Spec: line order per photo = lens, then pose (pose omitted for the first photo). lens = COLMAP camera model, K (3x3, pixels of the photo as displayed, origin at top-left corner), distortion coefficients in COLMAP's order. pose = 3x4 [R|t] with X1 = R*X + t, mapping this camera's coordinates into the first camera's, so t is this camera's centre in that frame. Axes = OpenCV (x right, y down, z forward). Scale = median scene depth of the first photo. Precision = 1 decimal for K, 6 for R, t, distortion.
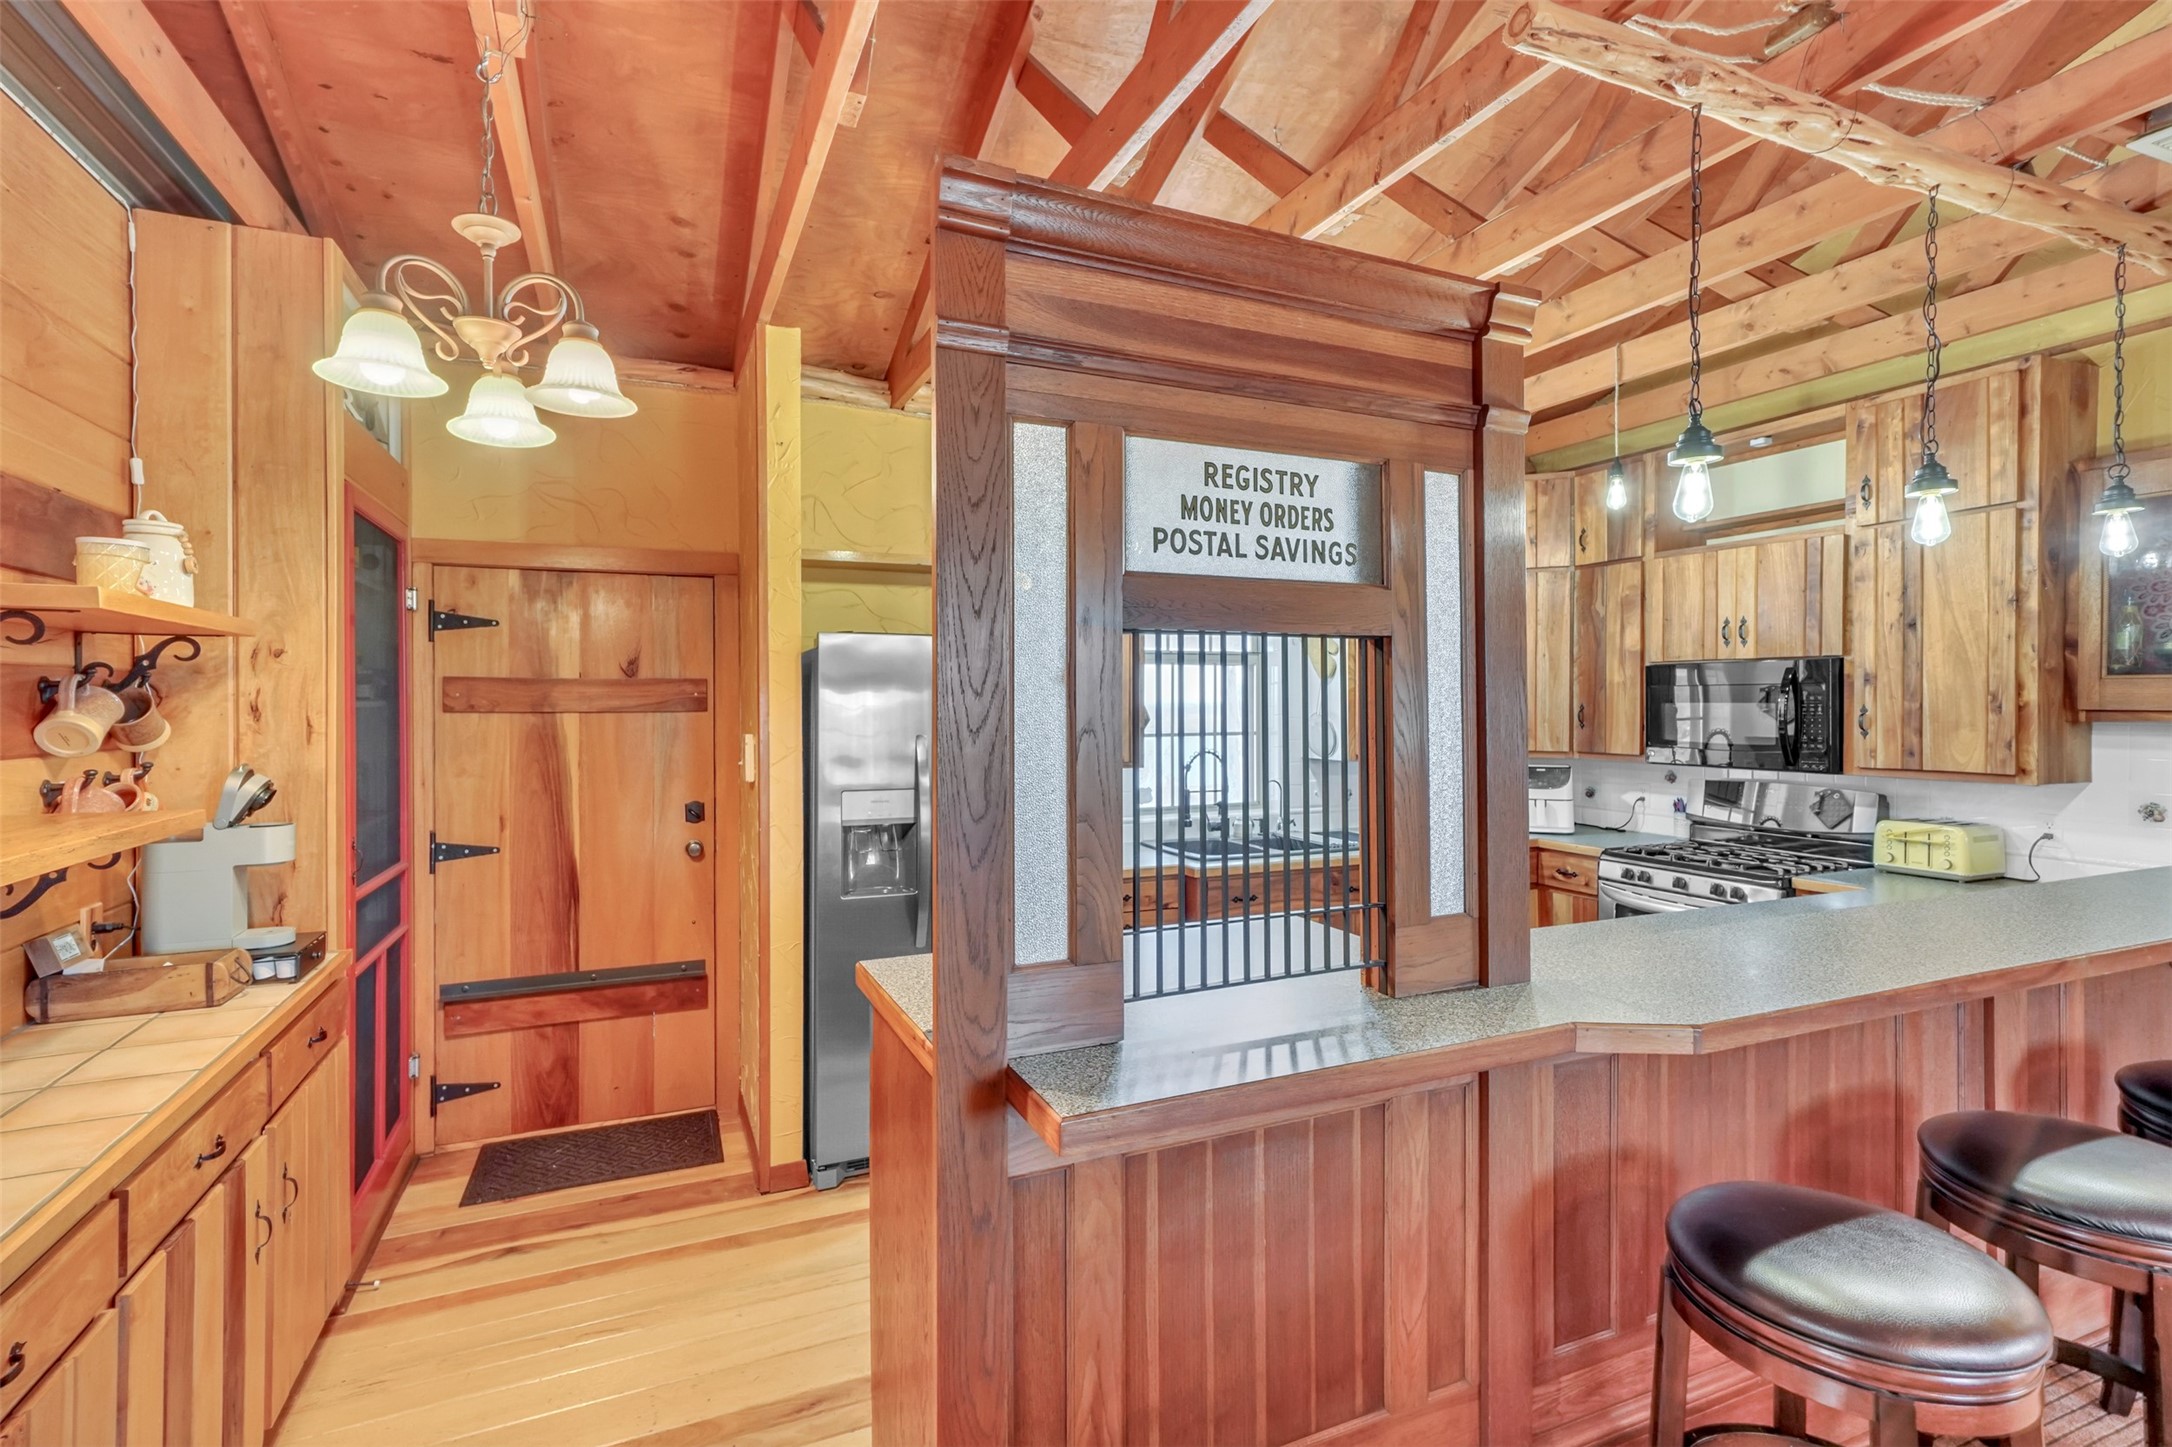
lens RADIAL K [[968.6, 0, 1034.5], [0, 968.6, 734.2], [0, 0, 1]] dist [-0.000212, -0.000202]
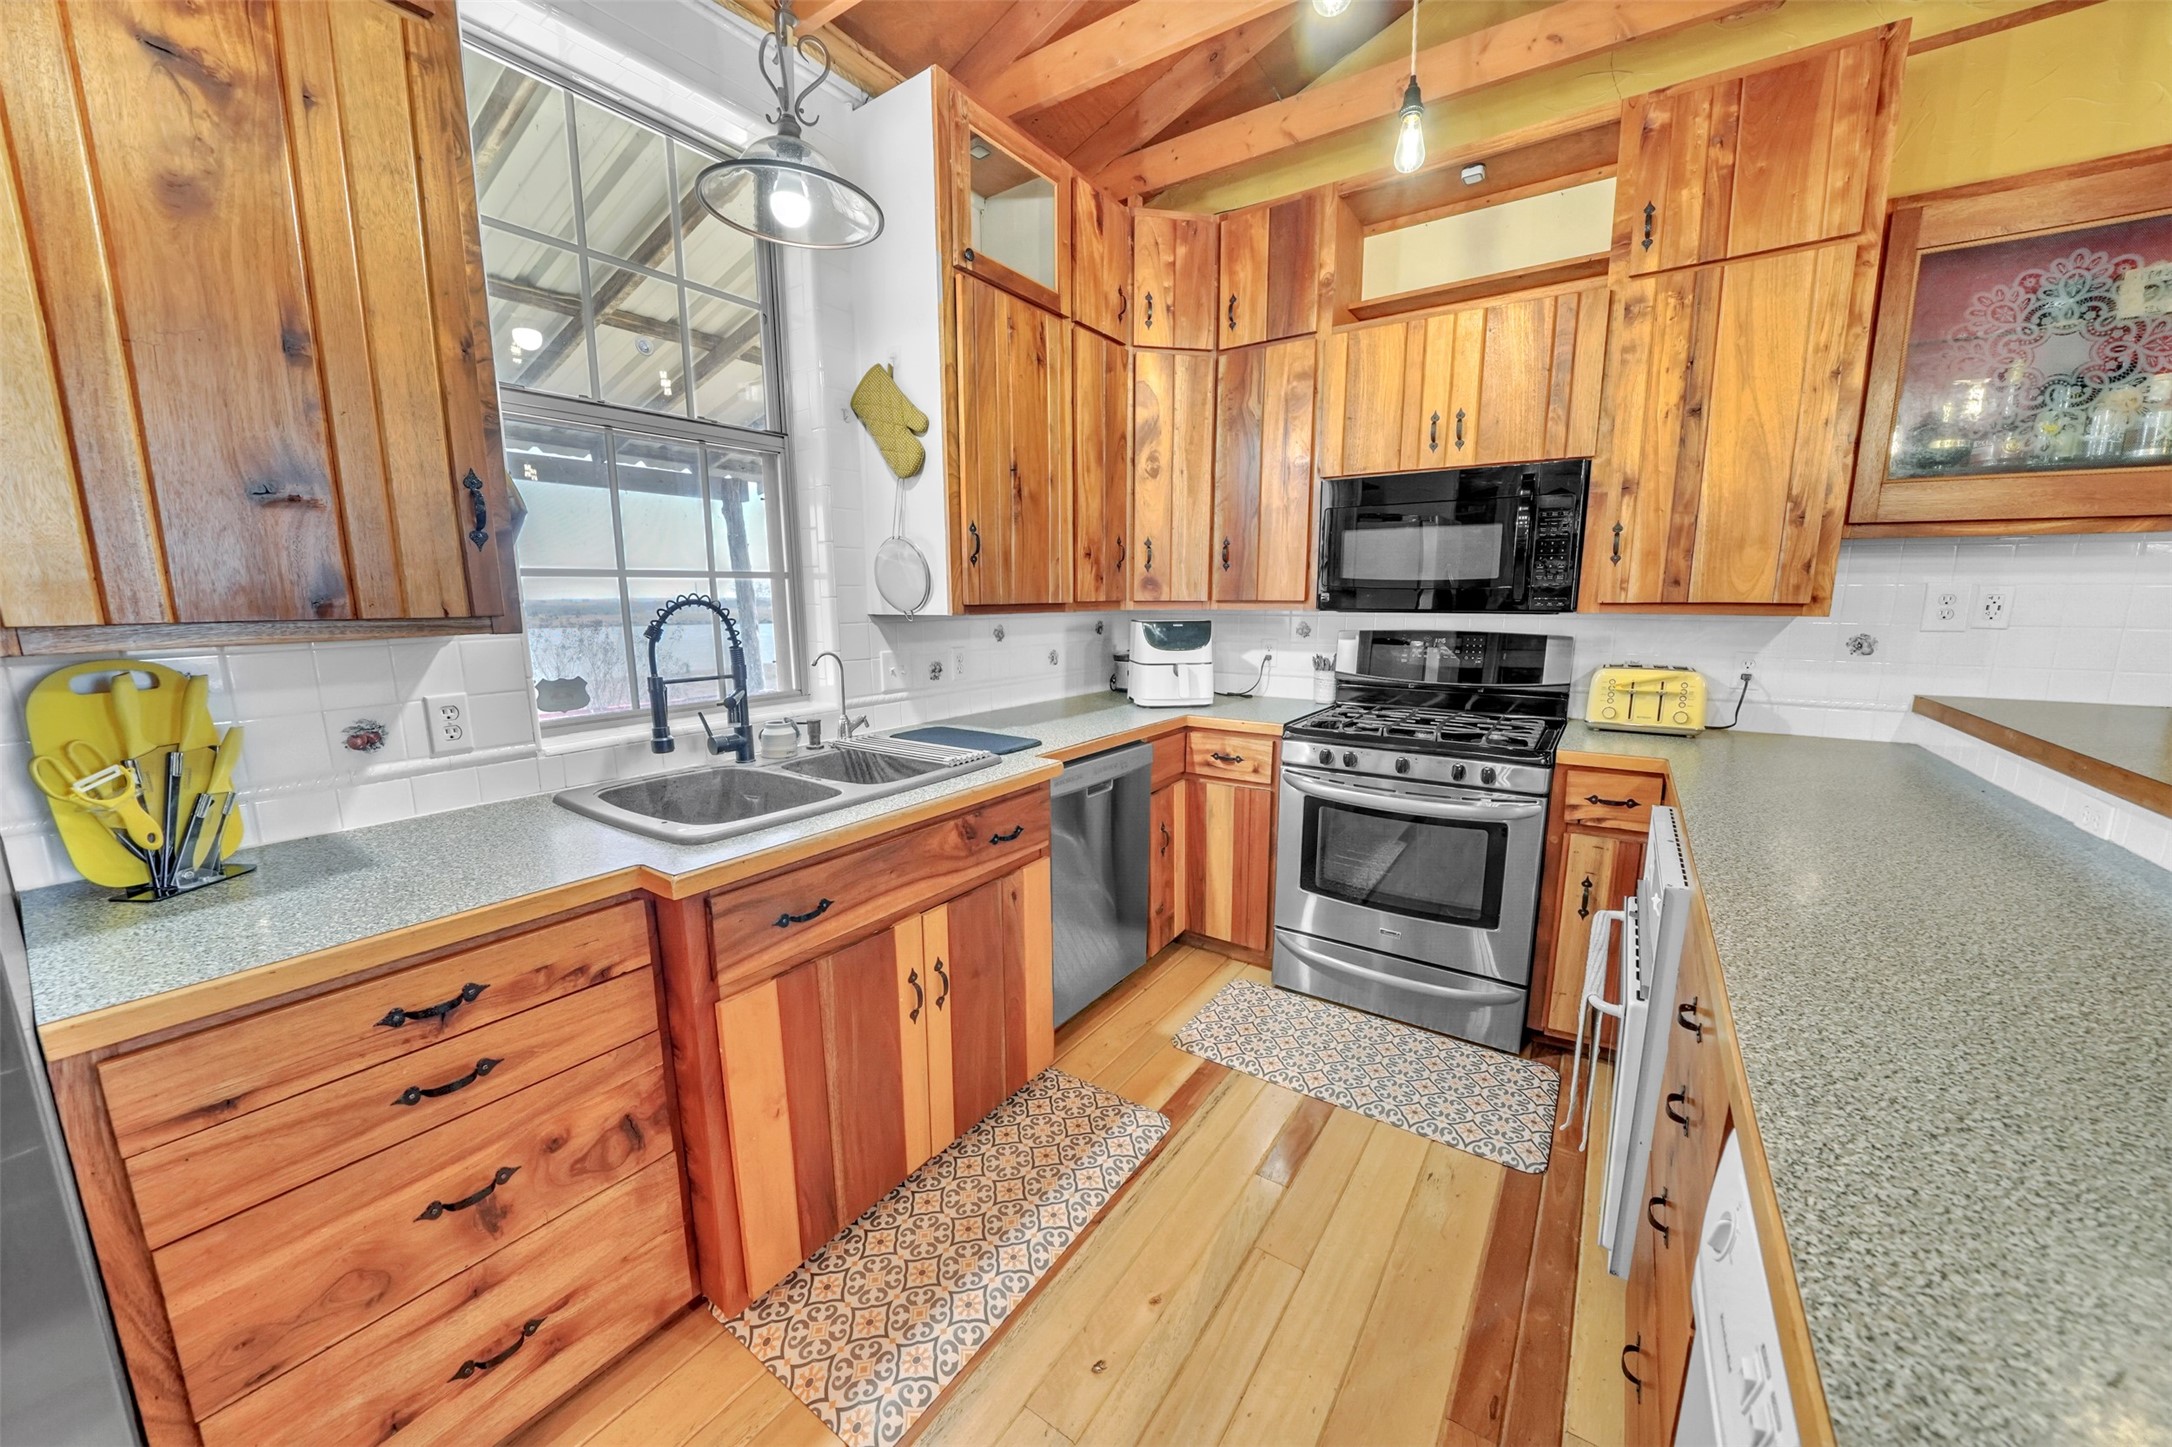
lens RADIAL K [[846.4, 0, 996.8], [0, 846.4, 765.4], [0, 0, 1]] dist [-0.035305, 0.003575]
pose [[0.865704, -0.102251, 0.490001, 0.077626], [0.020233, 0.985261, 0.169854, 0.040036], [-0.500147, -0.137129, 0.855014, 0.653957]]
